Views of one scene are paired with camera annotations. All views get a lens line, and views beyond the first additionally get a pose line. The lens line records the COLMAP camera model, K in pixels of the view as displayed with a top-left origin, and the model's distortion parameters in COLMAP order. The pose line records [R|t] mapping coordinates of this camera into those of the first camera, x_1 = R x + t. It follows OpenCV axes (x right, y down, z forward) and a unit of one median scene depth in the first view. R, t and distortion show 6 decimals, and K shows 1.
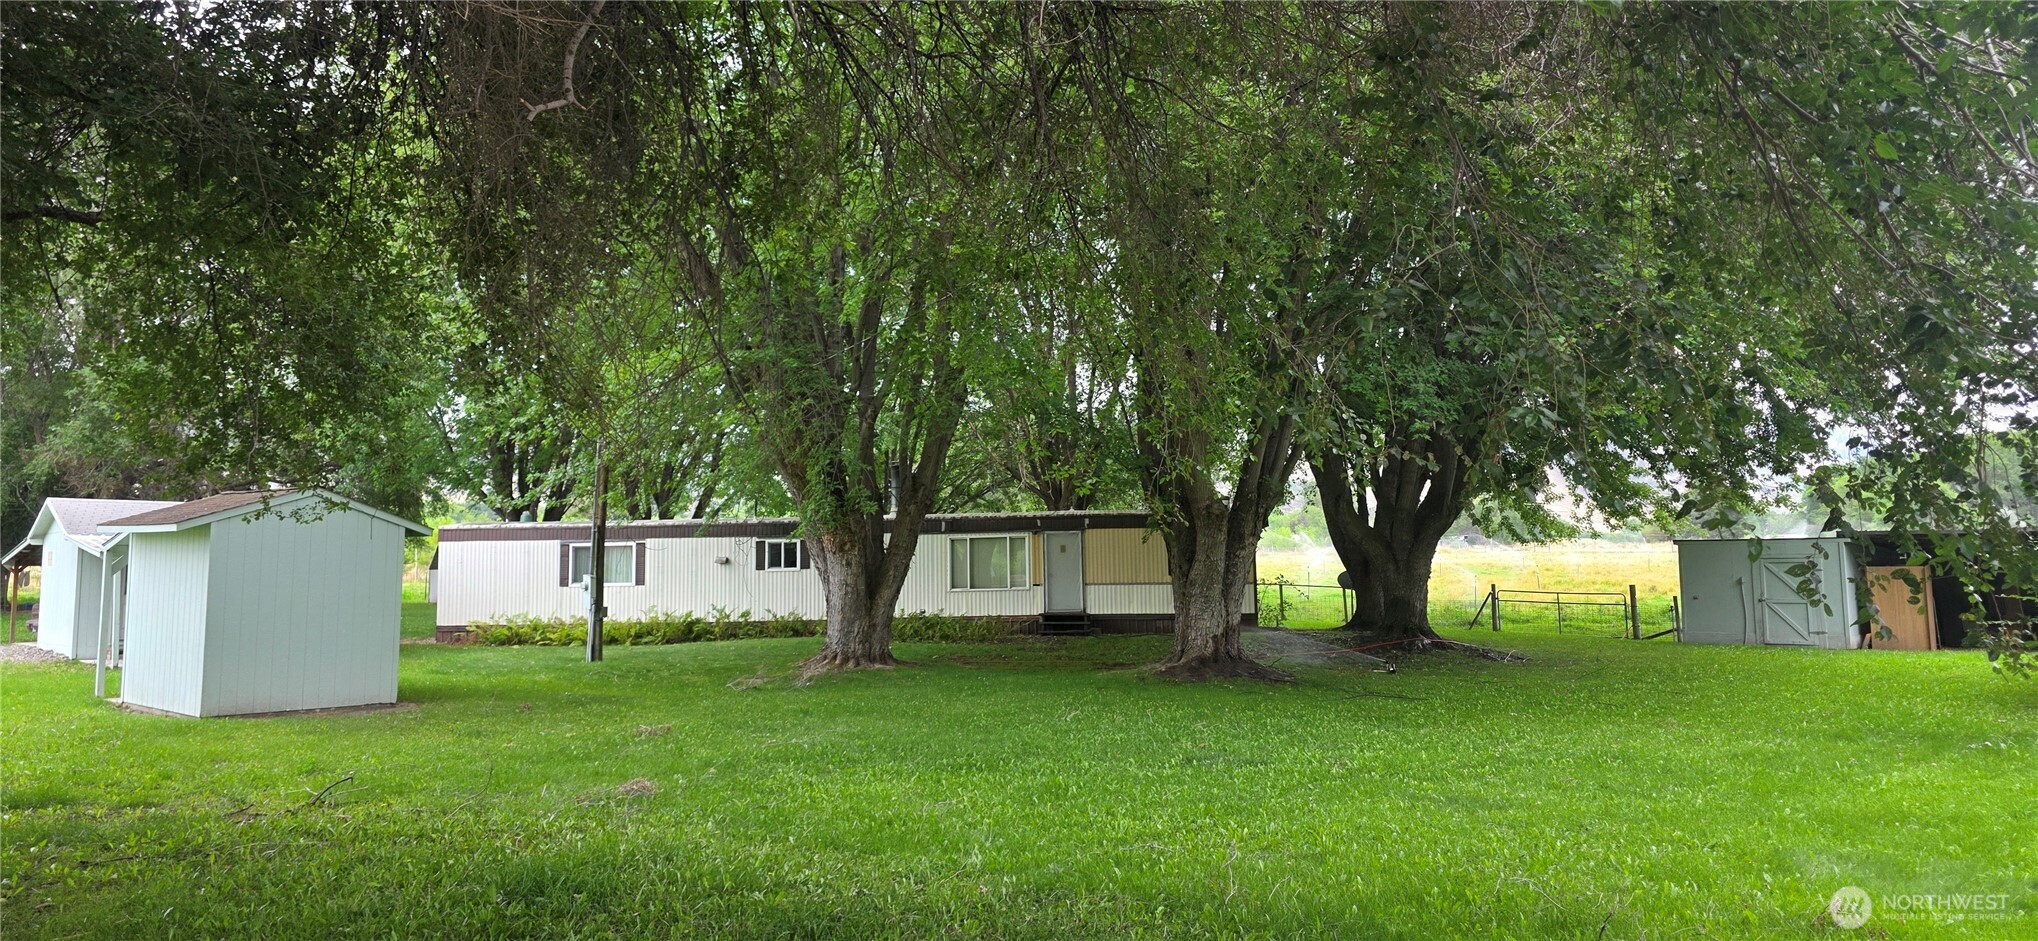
lens RADIAL K [[1394.0, 0, 1014.5], [0, 1394.0, 449.4], [0, 0, 1]] dist [0.091000, -0.089546]
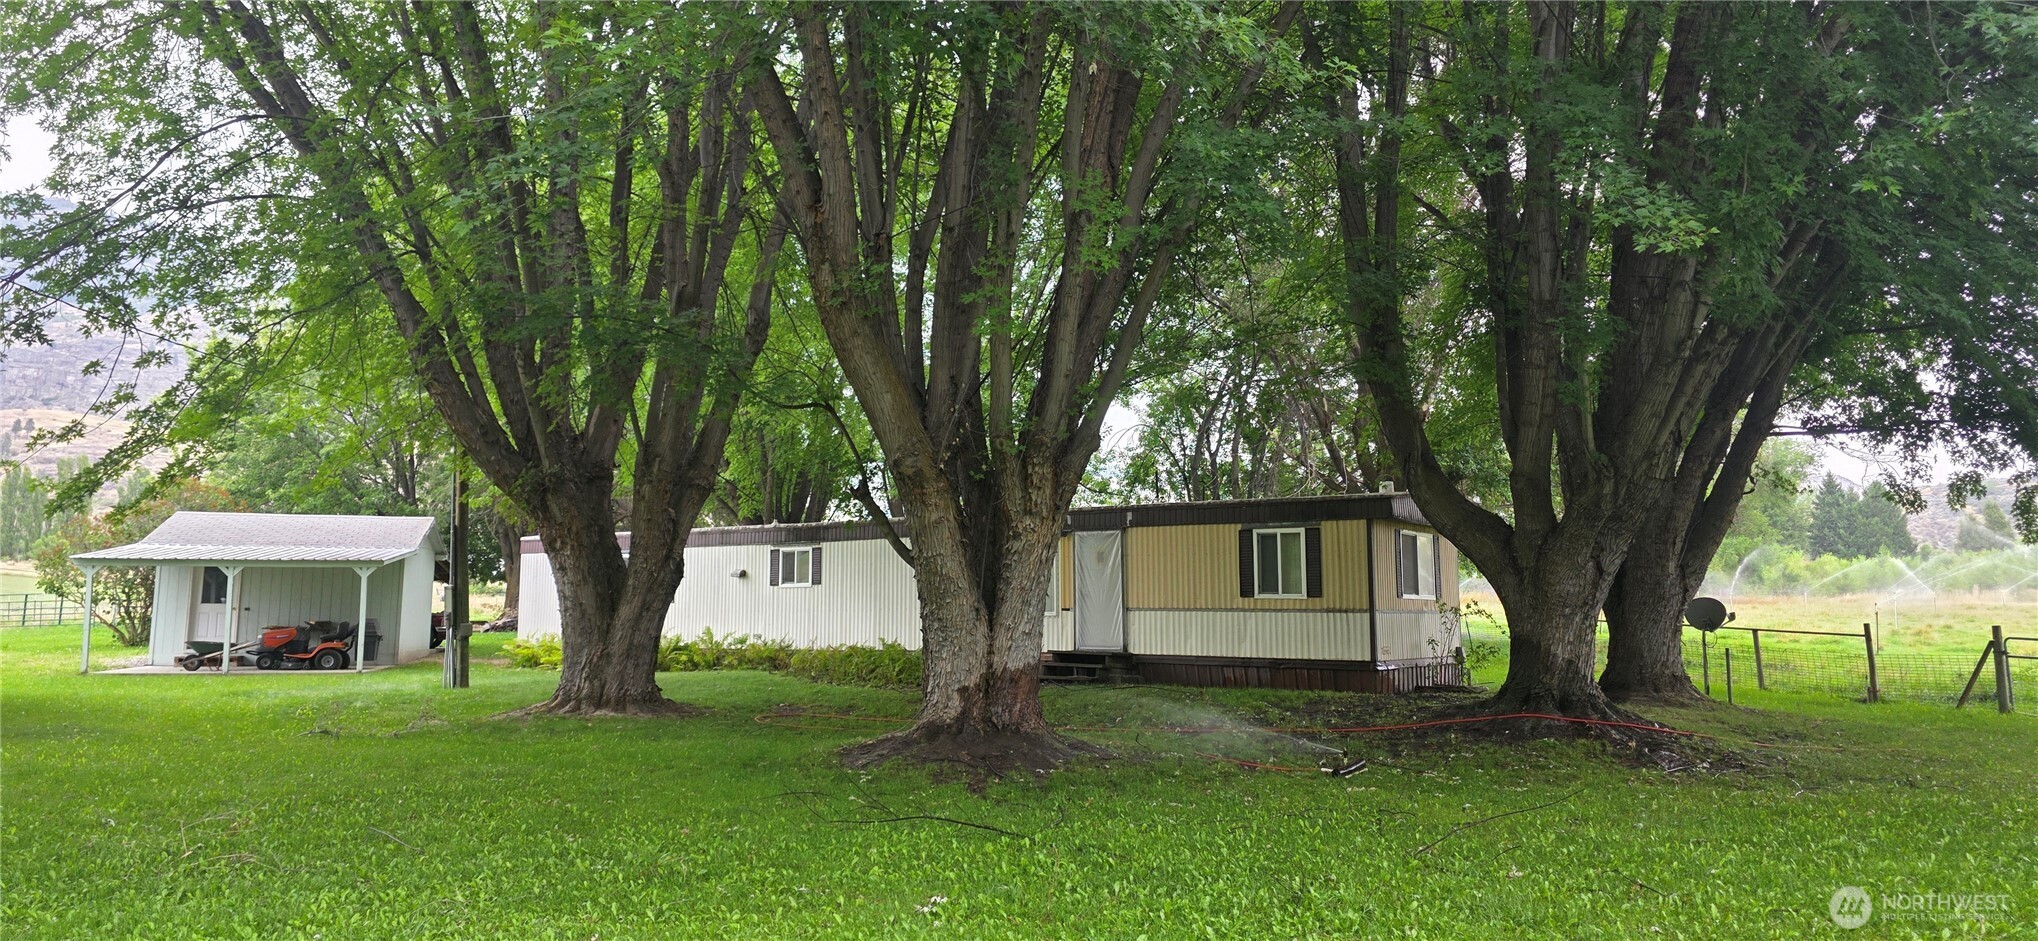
lens RADIAL K [[1394.0, 0, 1004.1], [0, 1394.0, 404.8], [0, 0, 1]] dist [0.091000, -0.089546]
pose [[0.849824, -0.064898, -0.523057, 0.360653], [0.031699, 0.996887, -0.072185, 0.044907], [0.526113, 0.044764, 0.849236, 0.388653]]
